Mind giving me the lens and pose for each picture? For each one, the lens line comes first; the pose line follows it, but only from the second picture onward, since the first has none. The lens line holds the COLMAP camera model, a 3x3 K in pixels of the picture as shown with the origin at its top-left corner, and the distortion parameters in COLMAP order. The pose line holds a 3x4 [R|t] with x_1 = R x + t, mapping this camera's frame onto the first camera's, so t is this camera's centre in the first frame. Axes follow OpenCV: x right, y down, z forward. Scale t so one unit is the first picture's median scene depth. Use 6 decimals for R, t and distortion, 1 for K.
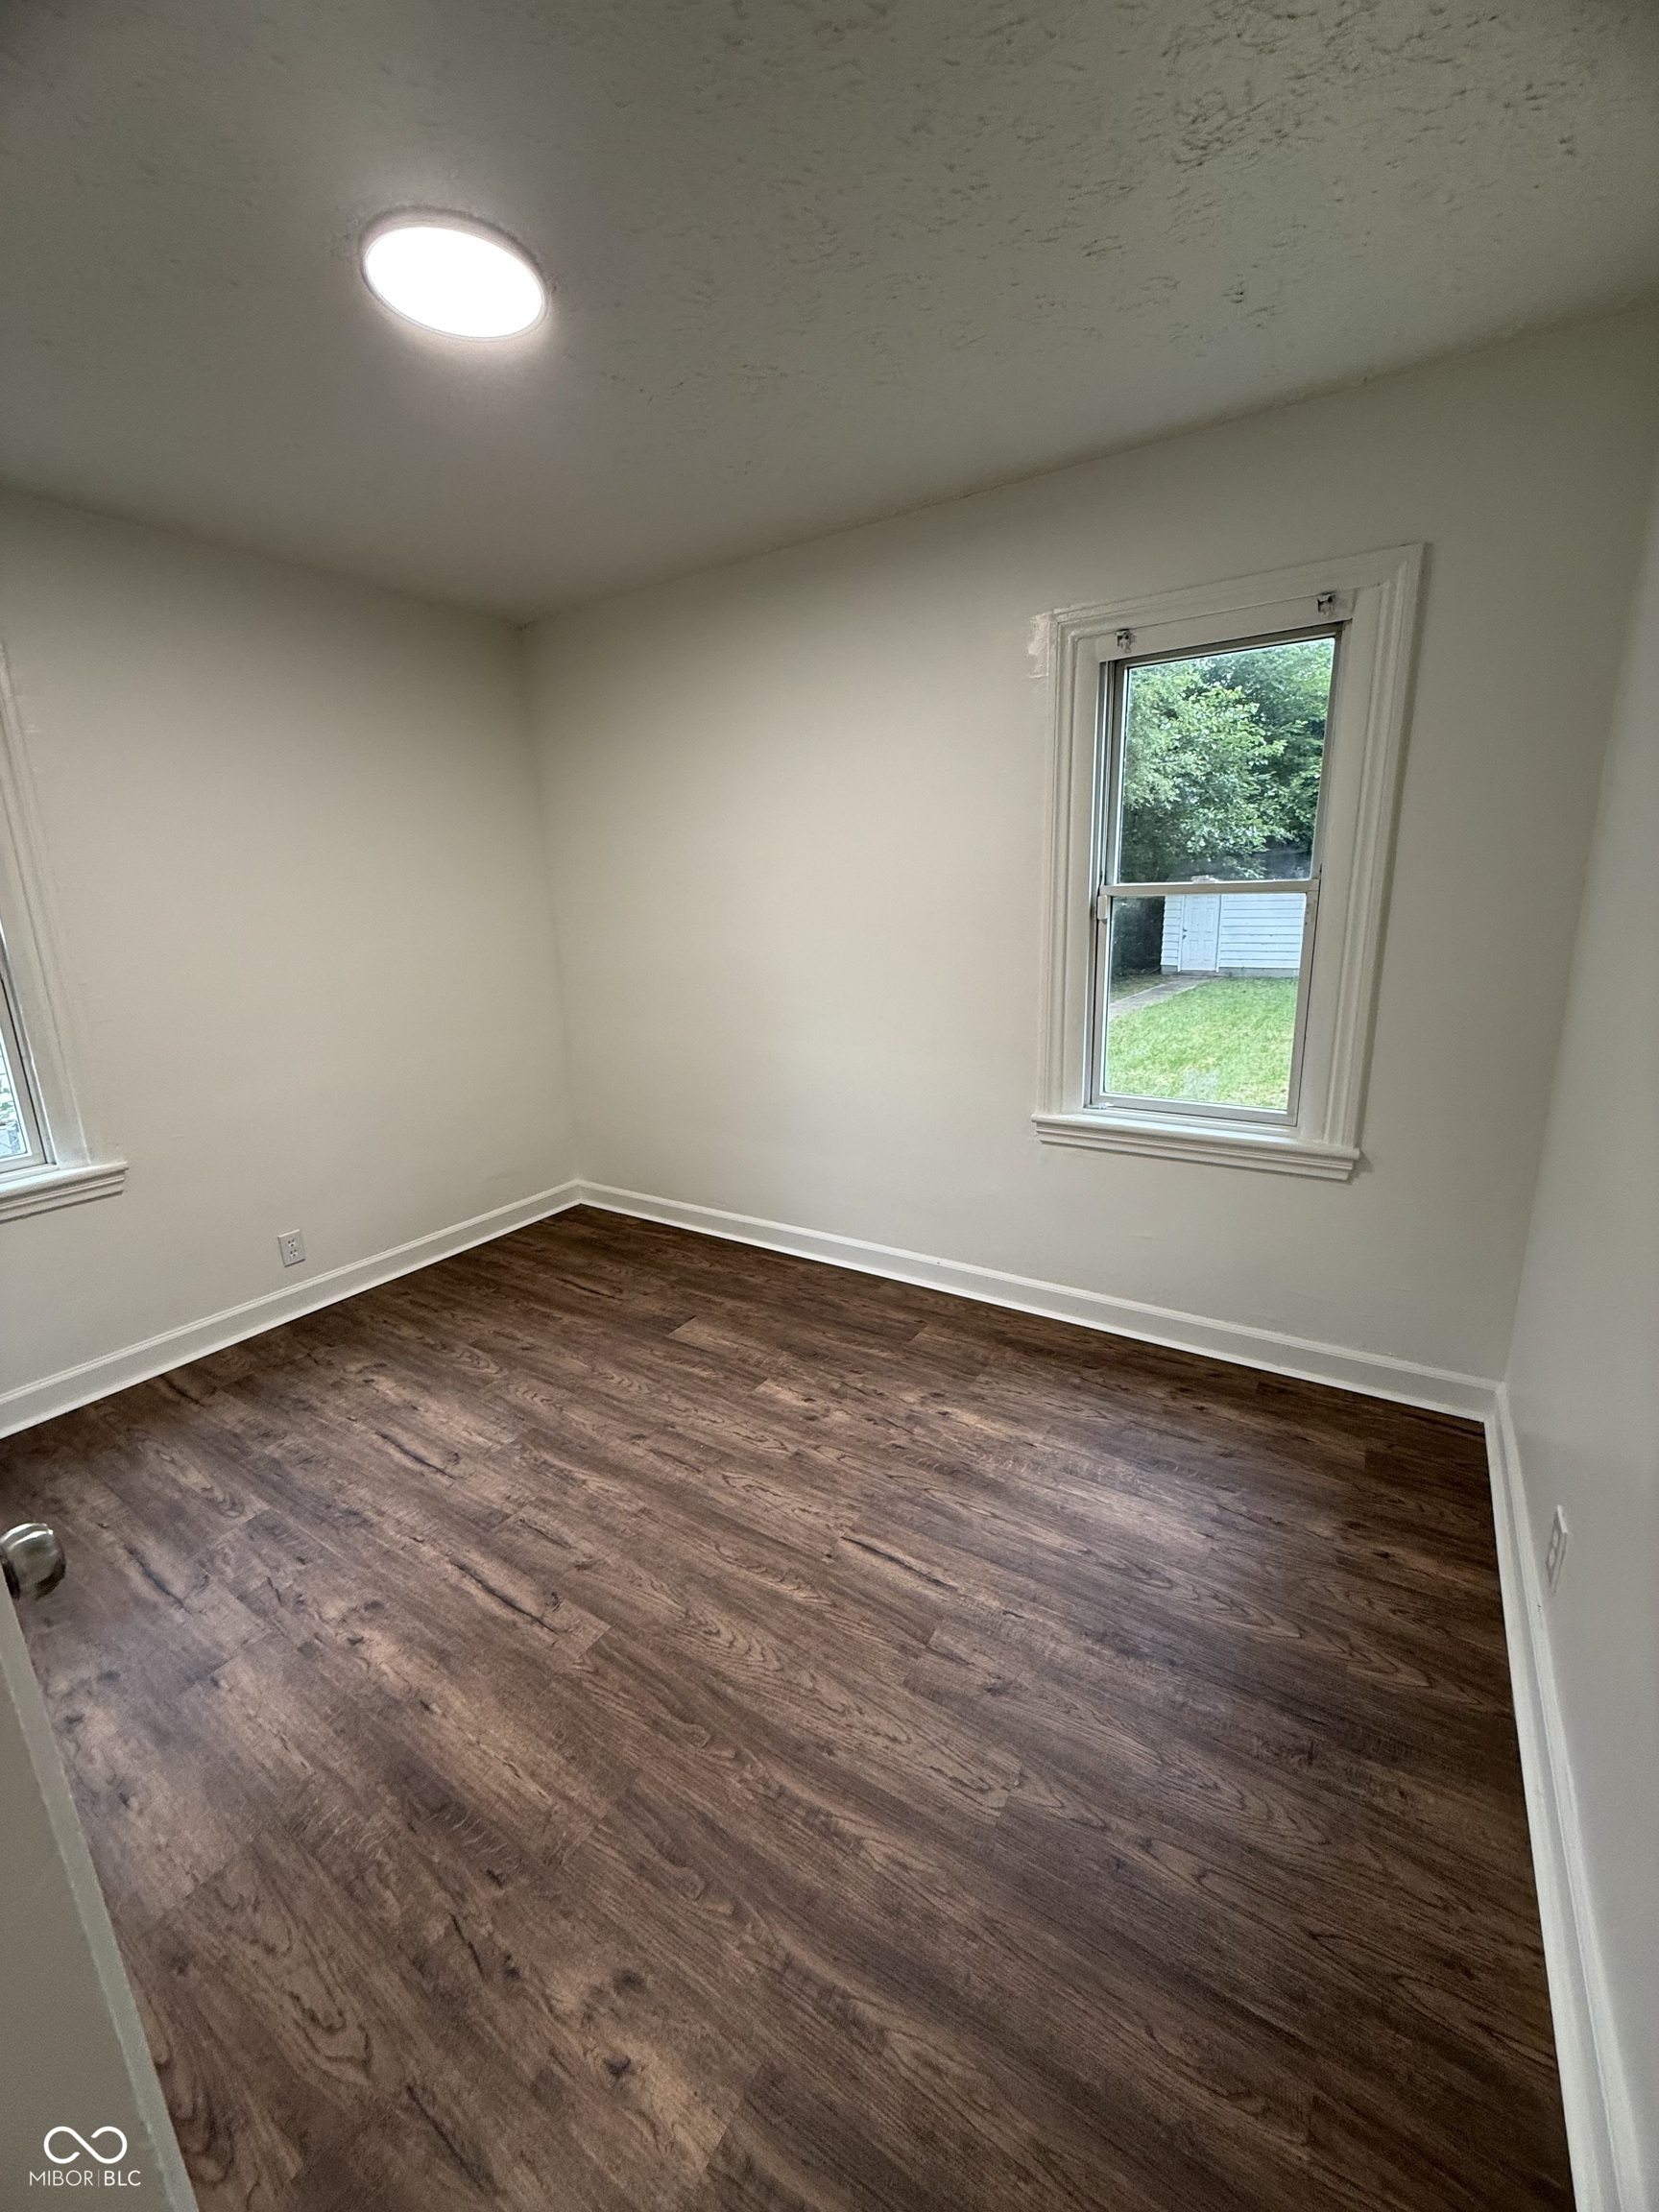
lens RADIAL K [[877.7, 0, 825.4], [0, 877.7, 1097.3], [0, 0, 1]] dist [-0.000612, 0.000245]
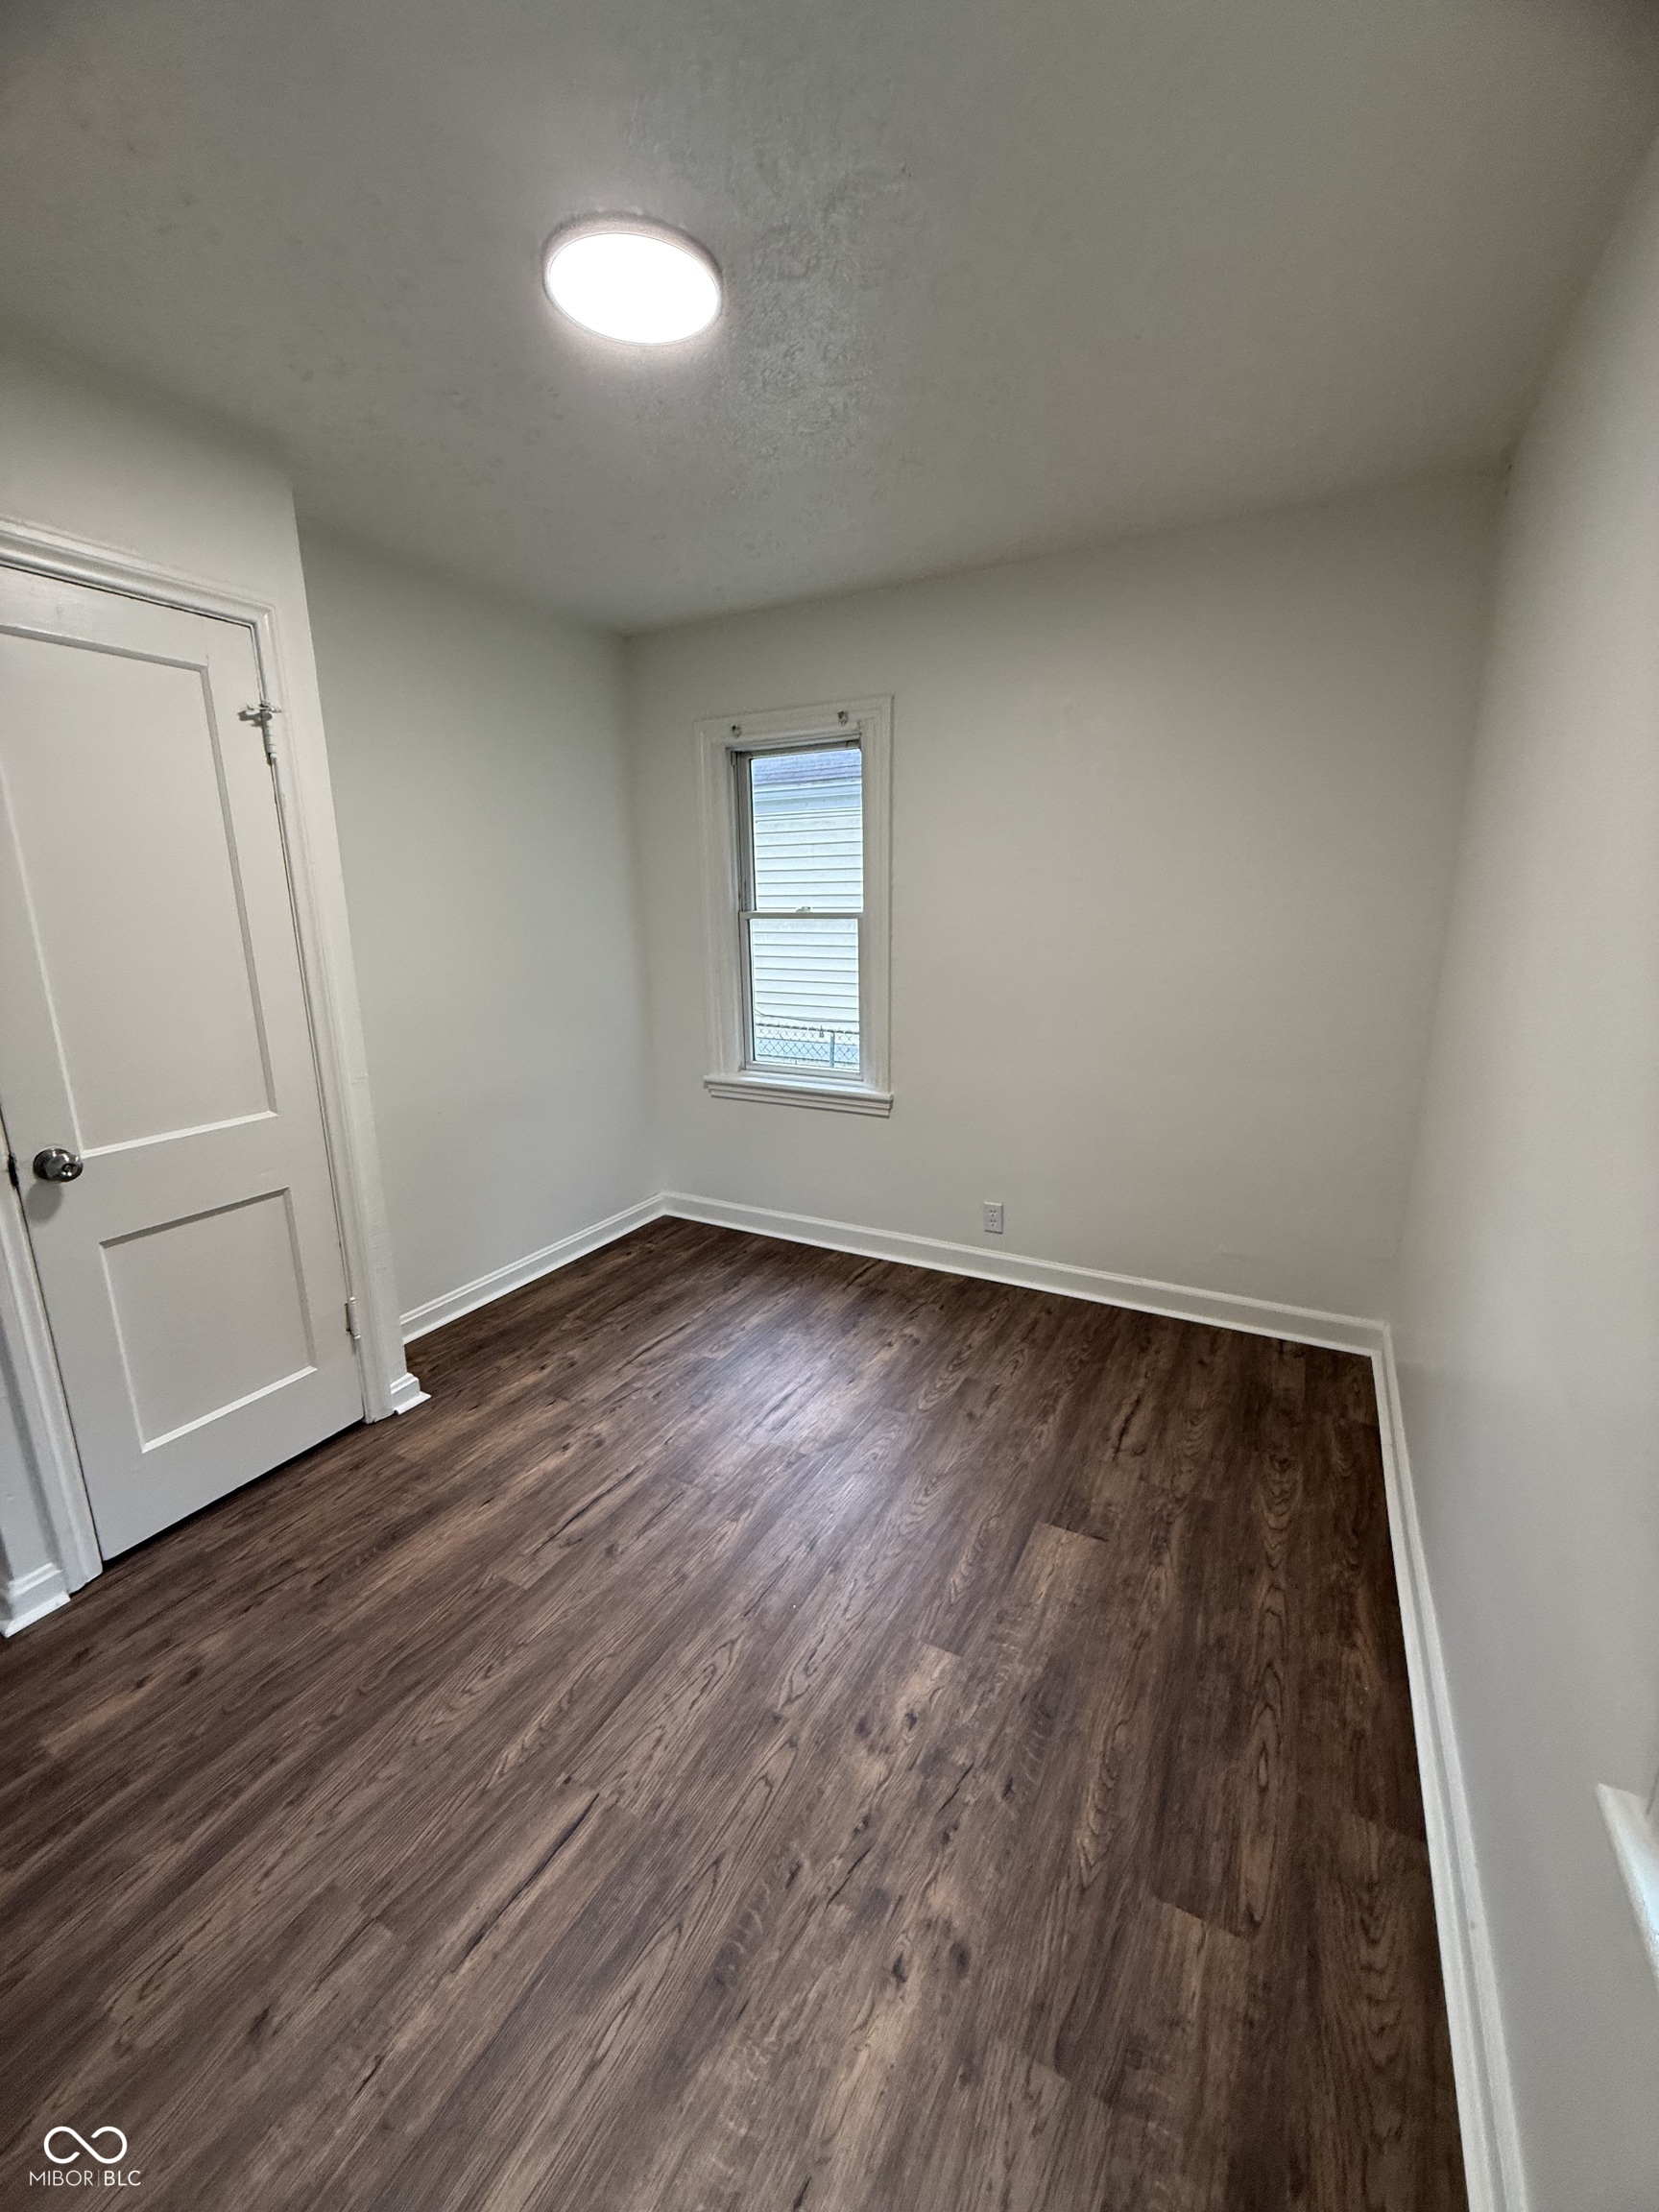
lens RADIAL K [[877.7, 0, 825.4], [0, 877.7, 1097.3], [0, 0, 1]] dist [-0.000612, 0.000245]
pose [[0.081435, 0.253702, -0.963848, 0.513530], [-0.225834, 0.946605, 0.230083, -0.230287], [0.970756, 0.198933, 0.134381, 0.833023]]
